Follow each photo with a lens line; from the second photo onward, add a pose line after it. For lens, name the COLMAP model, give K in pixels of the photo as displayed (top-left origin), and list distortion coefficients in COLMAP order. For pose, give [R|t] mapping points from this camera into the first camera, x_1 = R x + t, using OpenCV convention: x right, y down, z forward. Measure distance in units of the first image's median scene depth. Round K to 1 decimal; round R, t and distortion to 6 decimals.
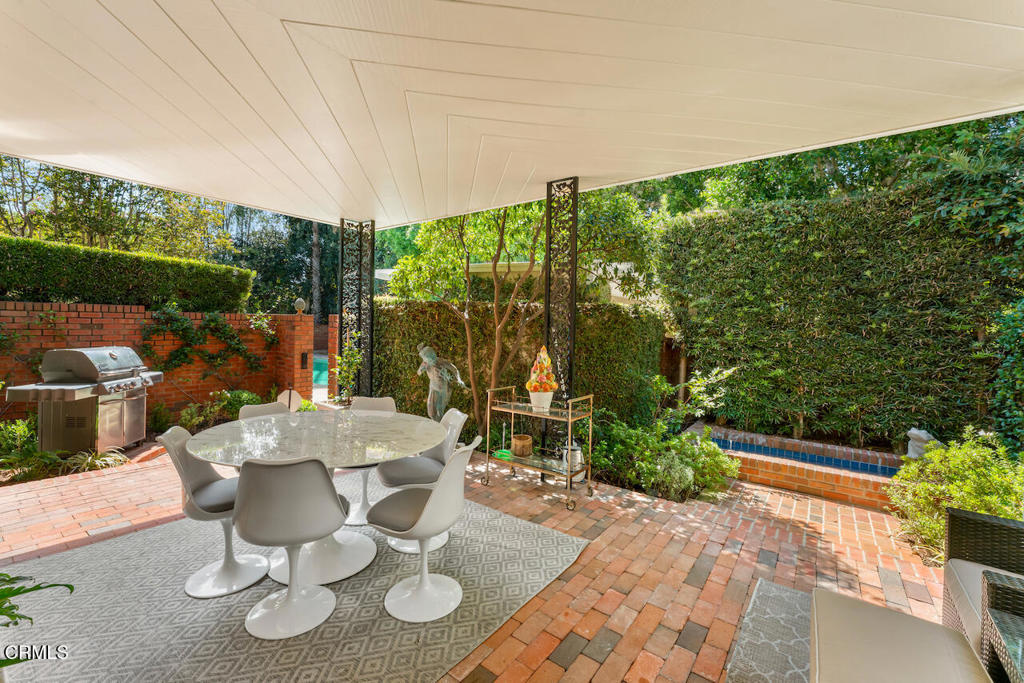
lens RADIAL K [[412.5, 0, 521.1], [0, 412.5, 325.2], [0, 0, 1]] dist [-0.001840, -0.000496]
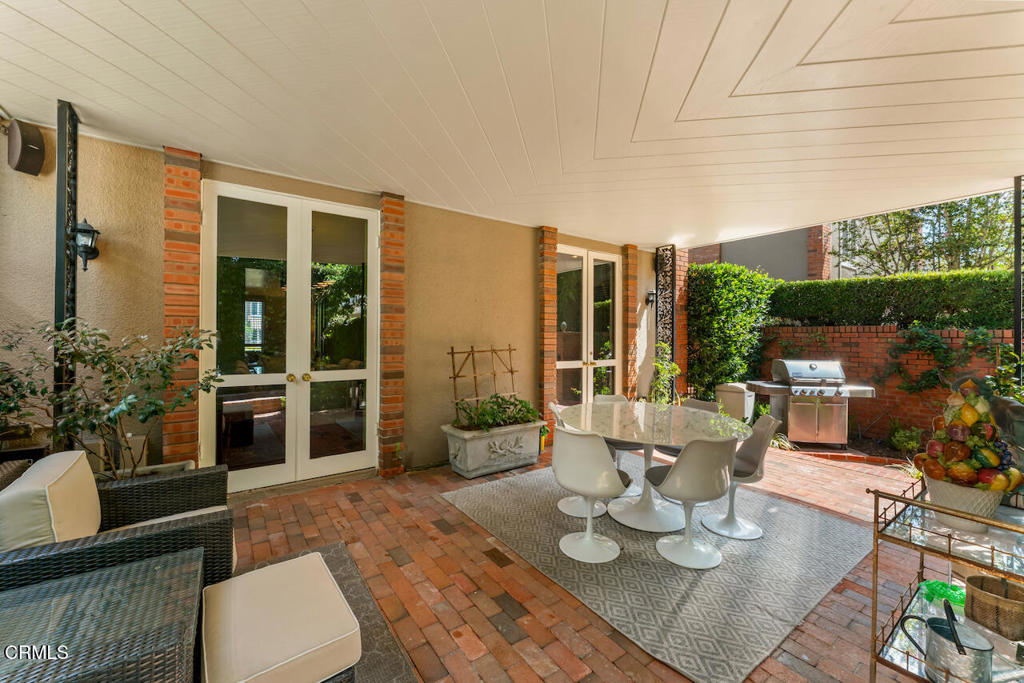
lens RADIAL K [[412.5, 0, 510.8], [0, 412.5, 334.2], [0, 0, 1]] dist [-0.001840, -0.000496]
pose [[-0.277383, -0.020680, -0.960537, 0.436530], [-0.011079, 0.999771, -0.018326, 0.006809], [0.960696, 0.005558, -0.277548, 0.452067]]
